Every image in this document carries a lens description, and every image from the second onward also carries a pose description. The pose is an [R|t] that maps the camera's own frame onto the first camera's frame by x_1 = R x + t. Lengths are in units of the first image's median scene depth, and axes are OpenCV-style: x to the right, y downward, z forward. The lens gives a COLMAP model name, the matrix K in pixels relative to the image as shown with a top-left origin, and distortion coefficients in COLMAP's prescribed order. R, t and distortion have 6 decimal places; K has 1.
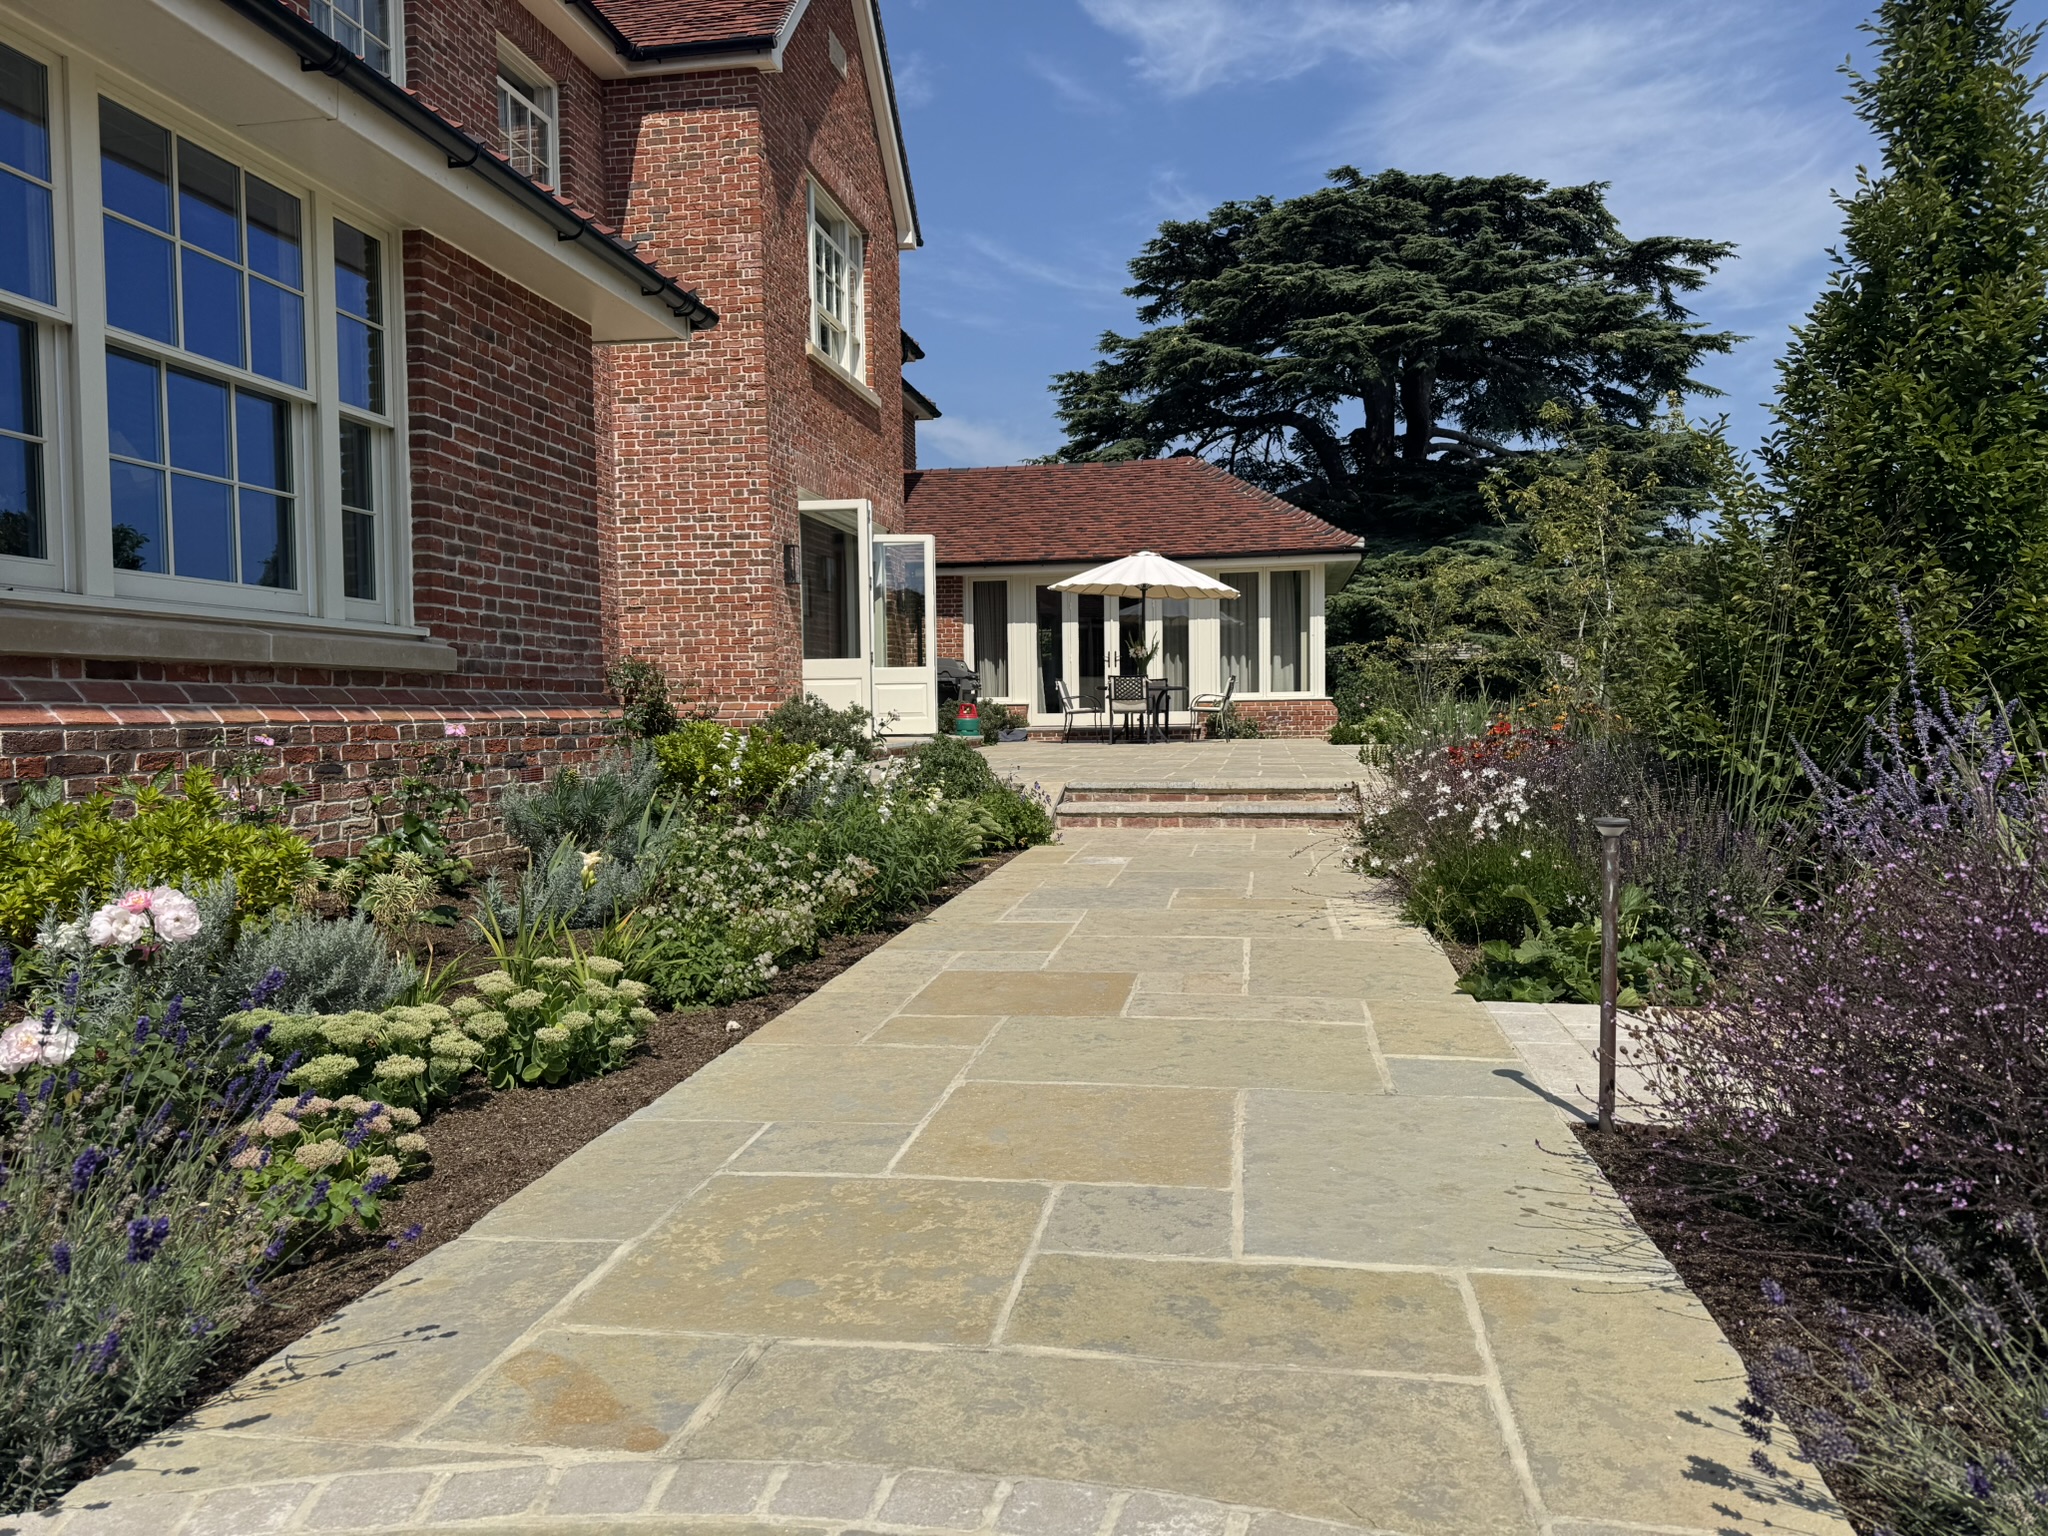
lens RADIAL K [[1430.0, 0, 1024.0], [0, 1430.0, 768.0], [0, 0, 1]] dist [0.119273, -0.195618]
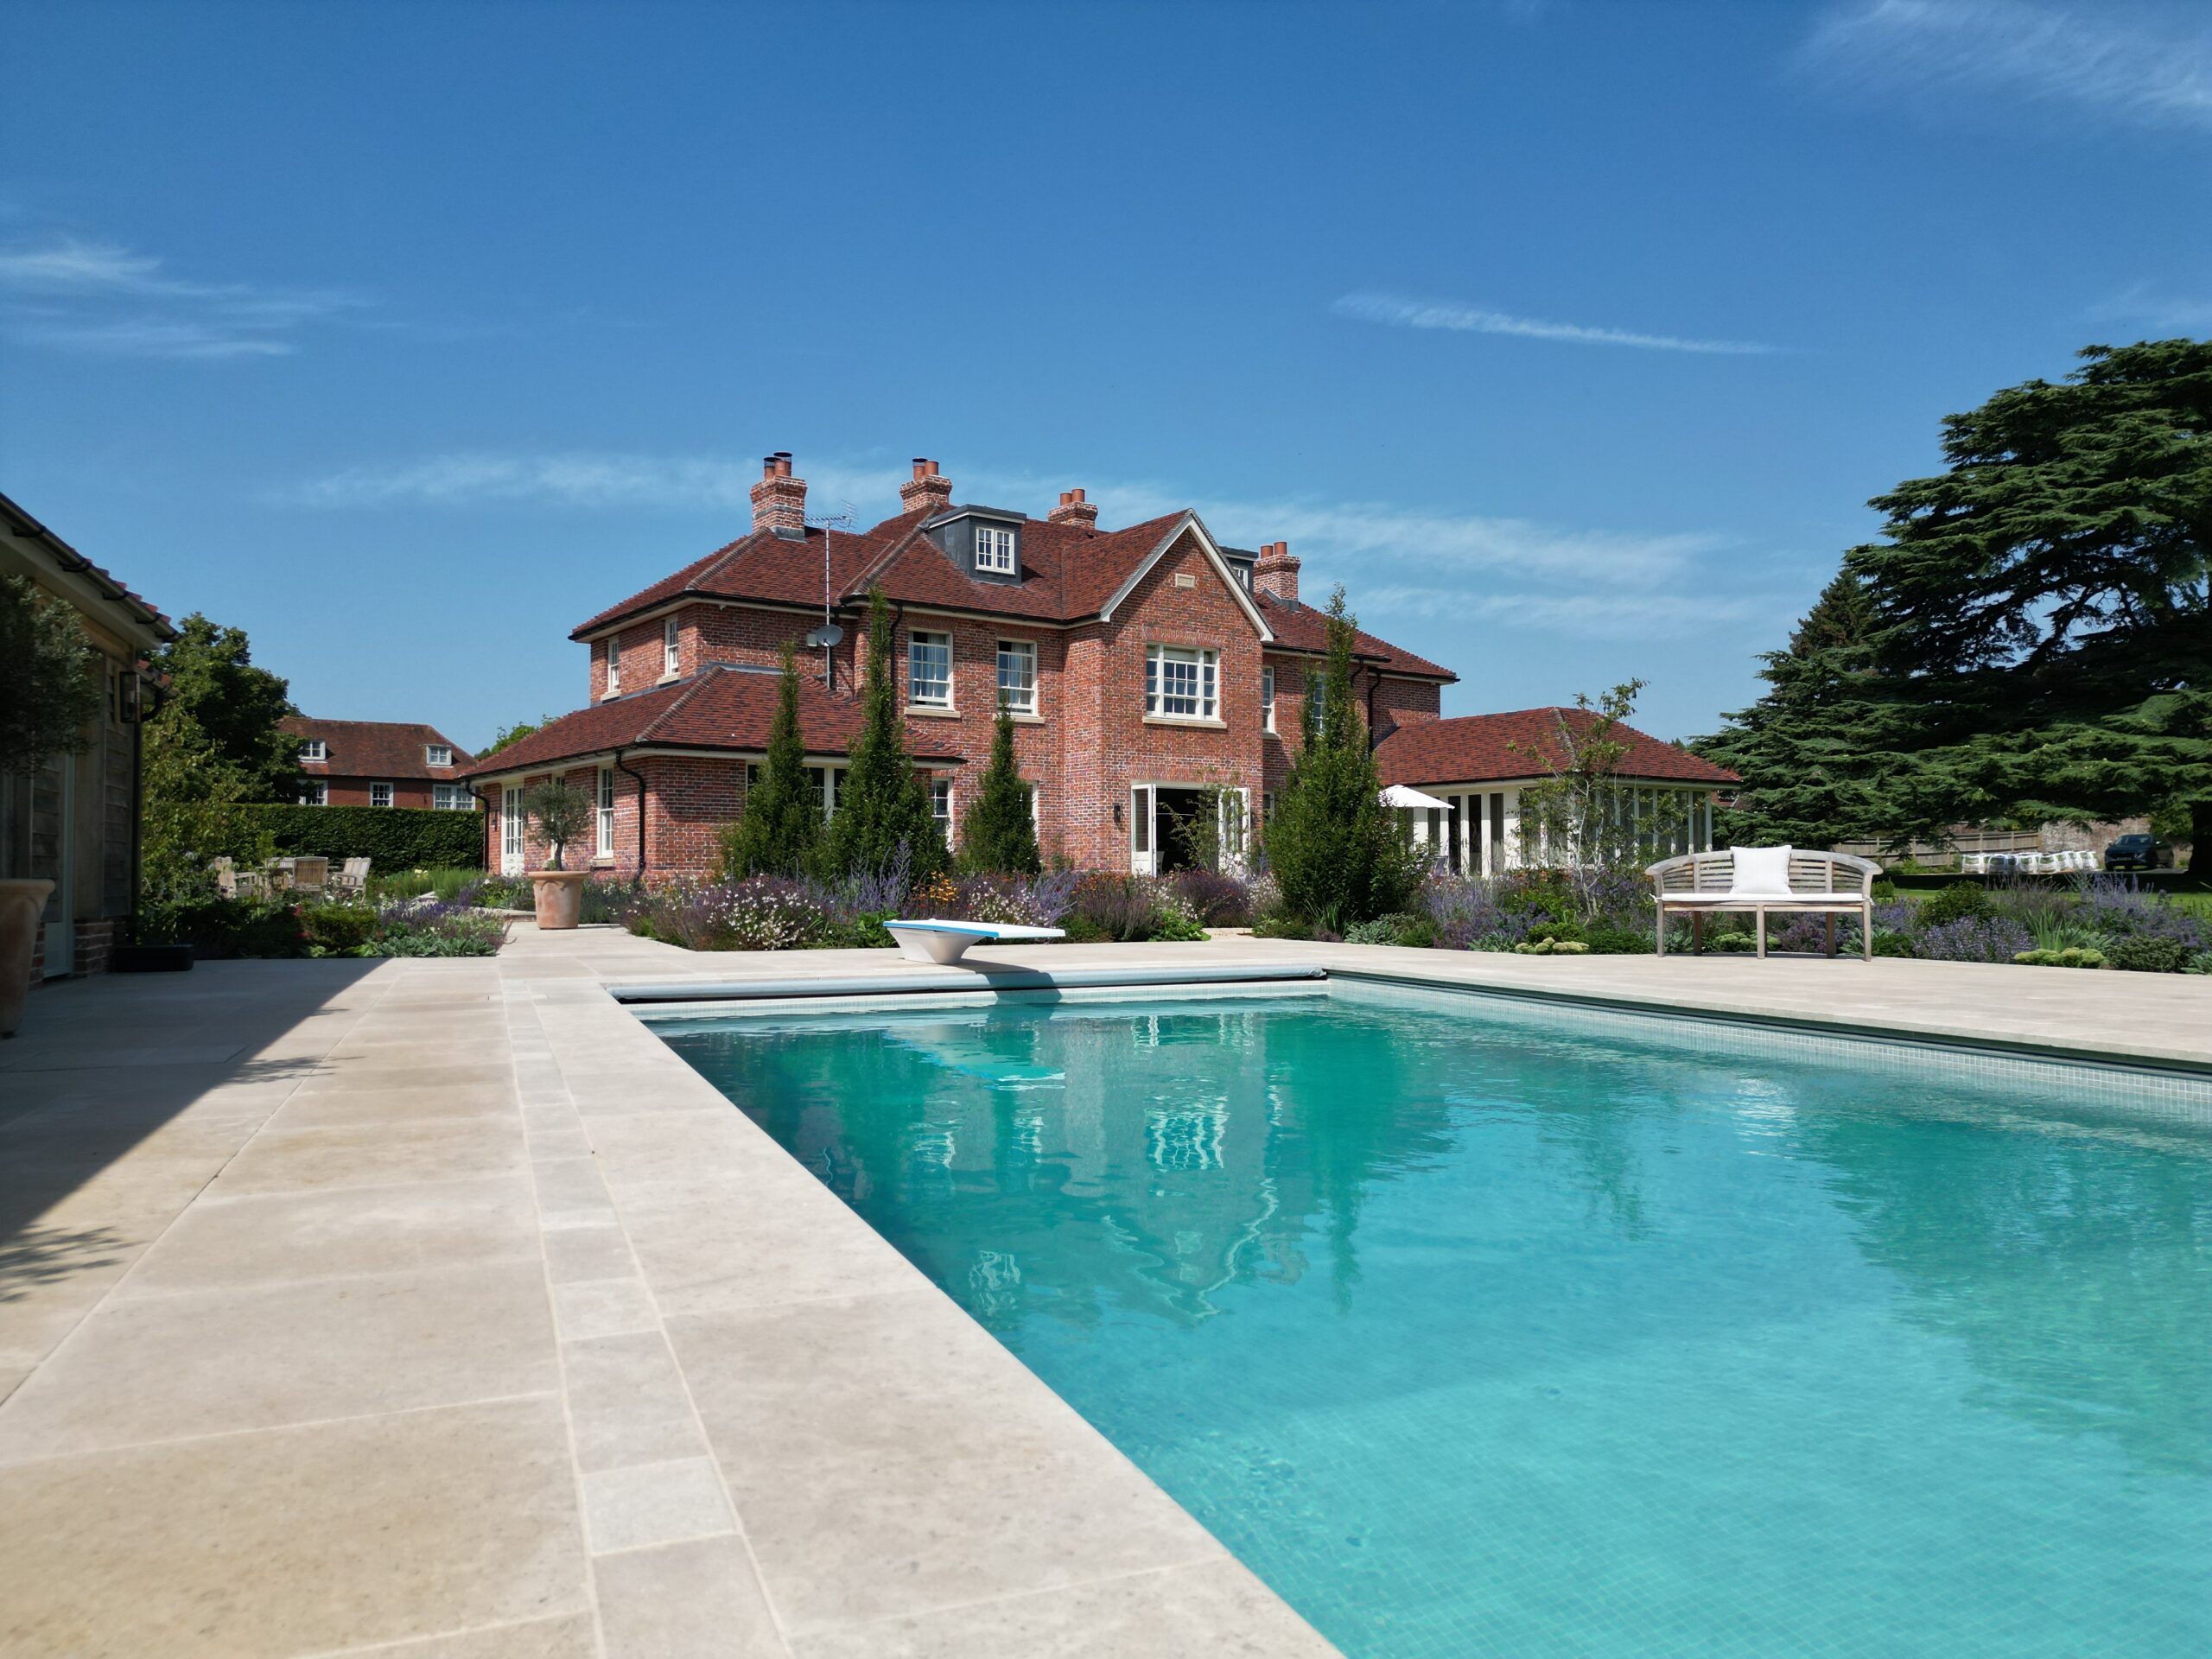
lens RADIAL K [[1535.8, 0, 1106.0], [0, 1535.8, 829.5], [0, 0, 1]] dist [0.090895, -0.101498]
pose [[0.723984, -0.008764, -0.689761, 1.384218], [-0.032986, 0.998336, -0.047308, 0.007133], [0.689027, 0.057002, 0.722490, -0.758848]]
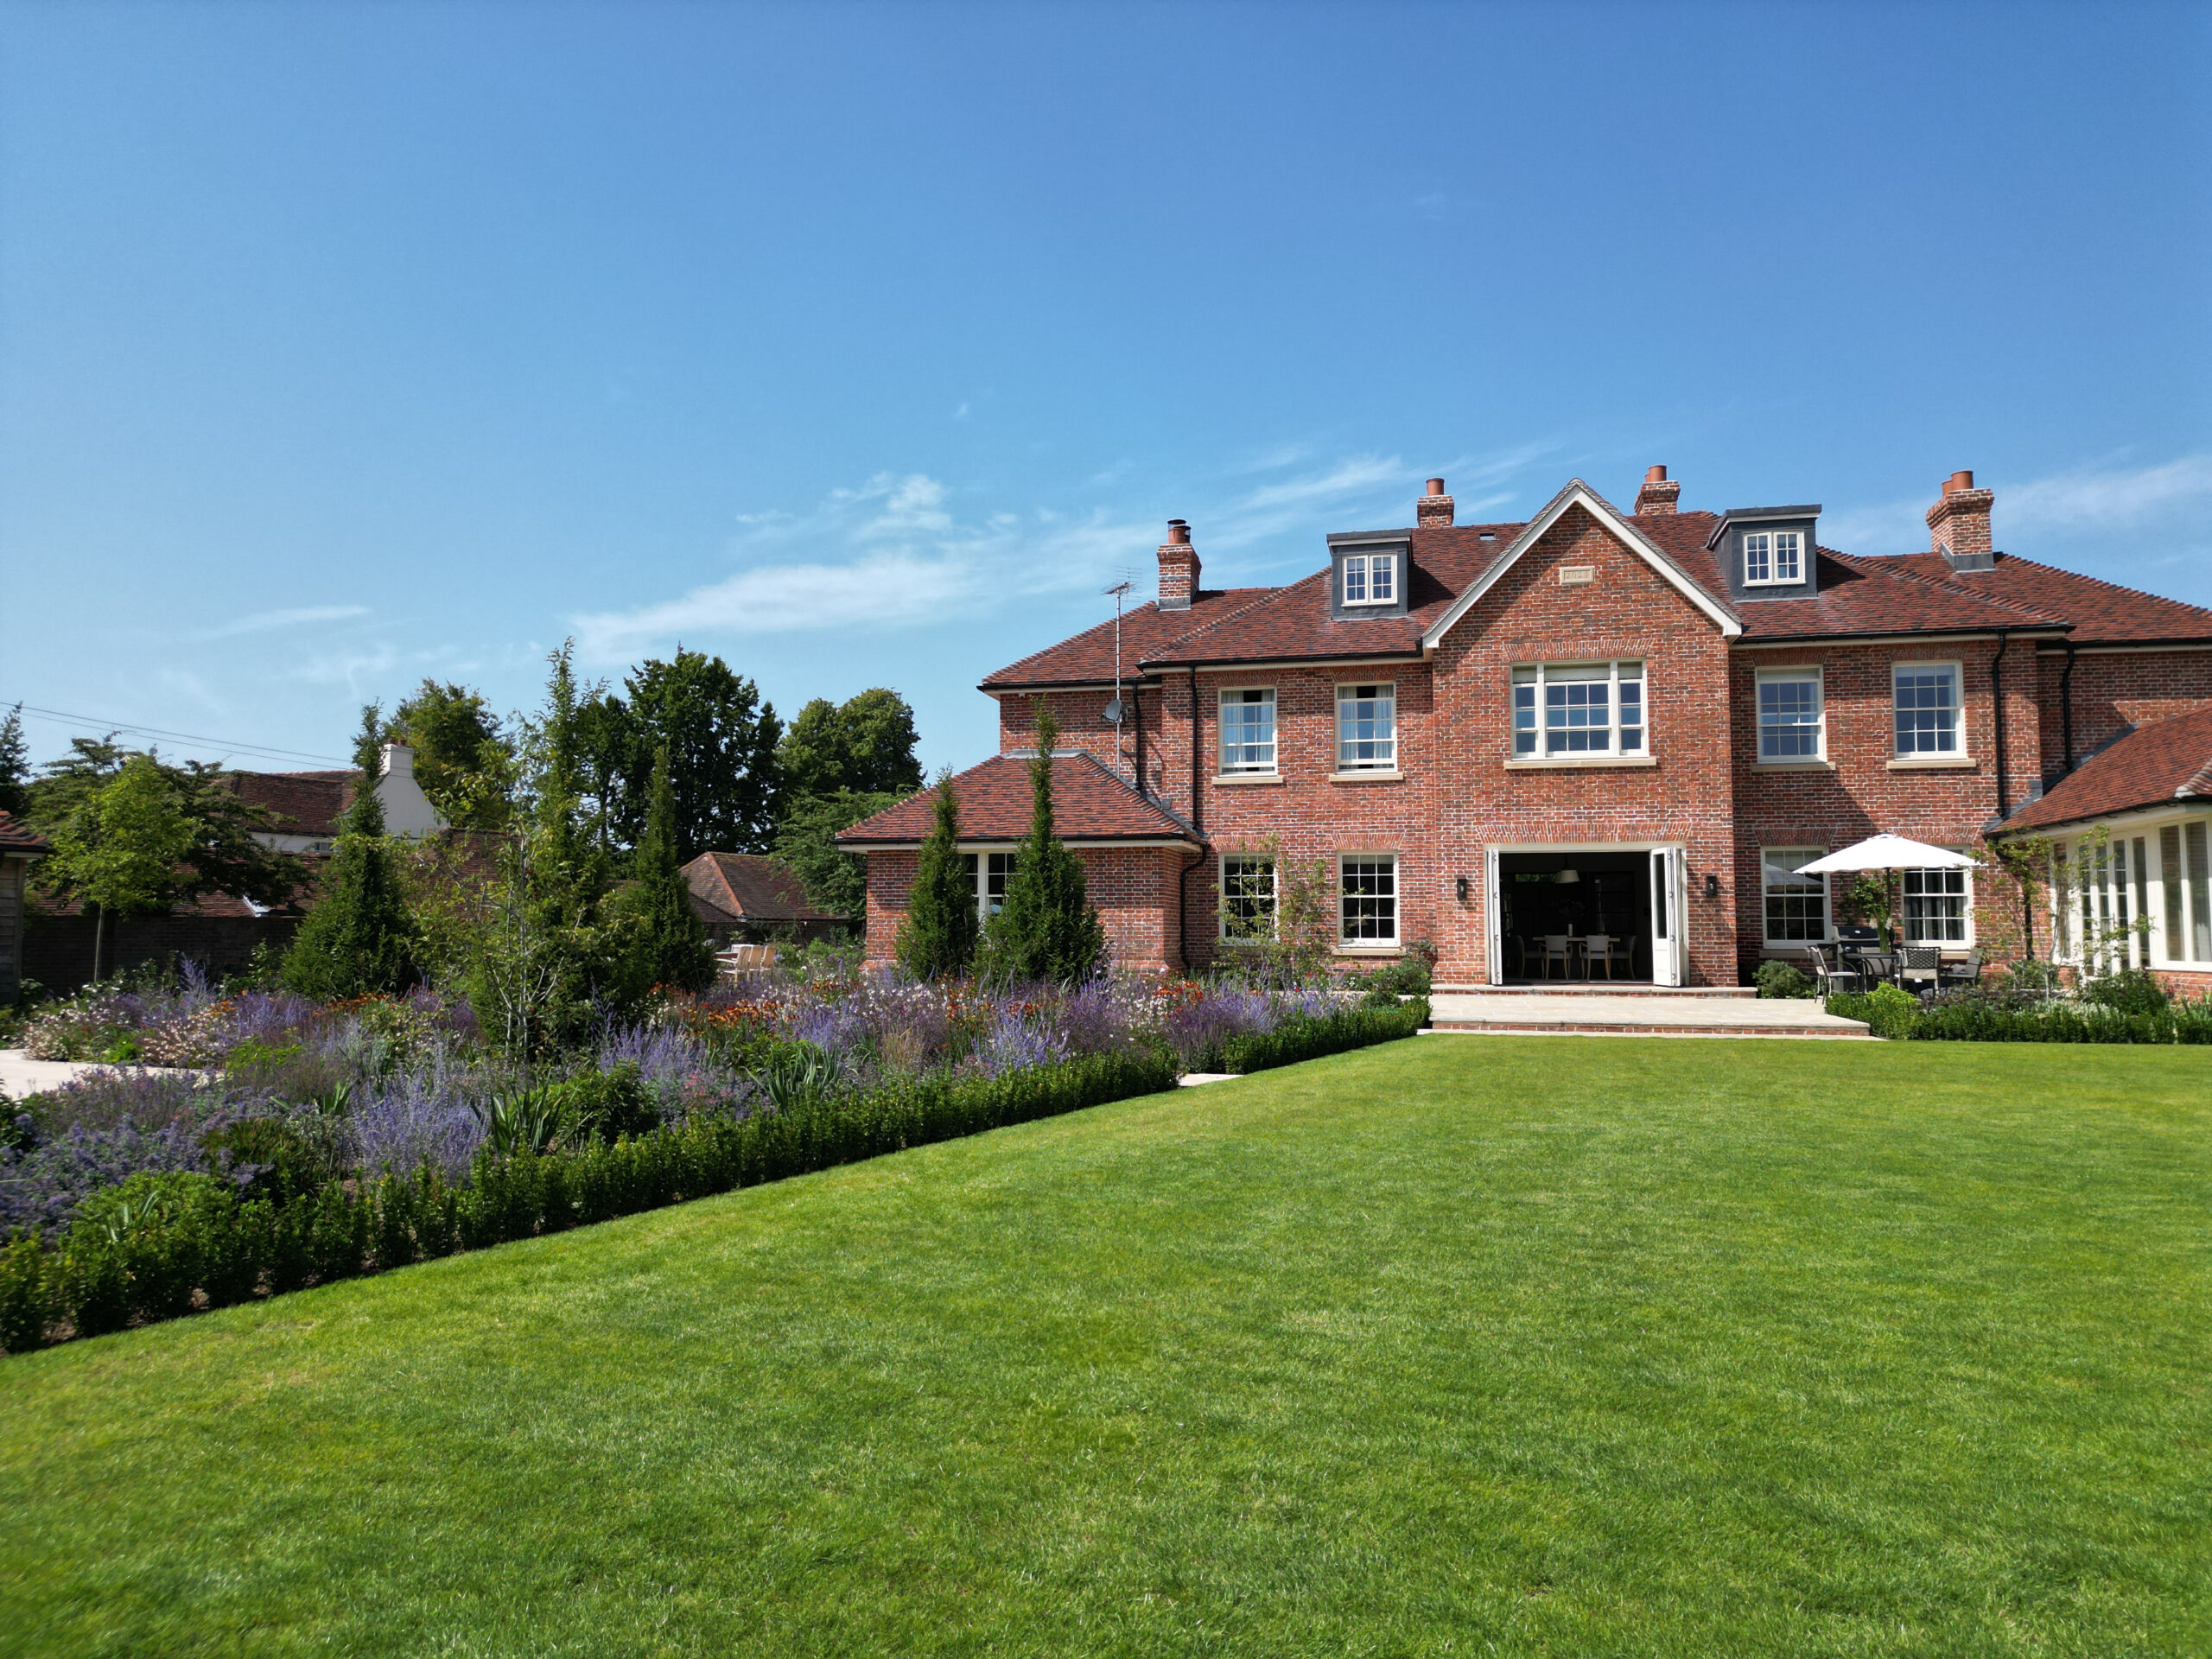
lens RADIAL K [[1517.5, 0, 1106.0], [0, 1517.5, 829.5], [0, 0, 1]] dist [0.081389, -0.085010]
pose [[-0.044778, -0.055970, -0.997428, 1.603411], [-0.035657, 0.997883, -0.054395, -0.080444], [0.998360, 0.033130, -0.046679, 0.534801]]
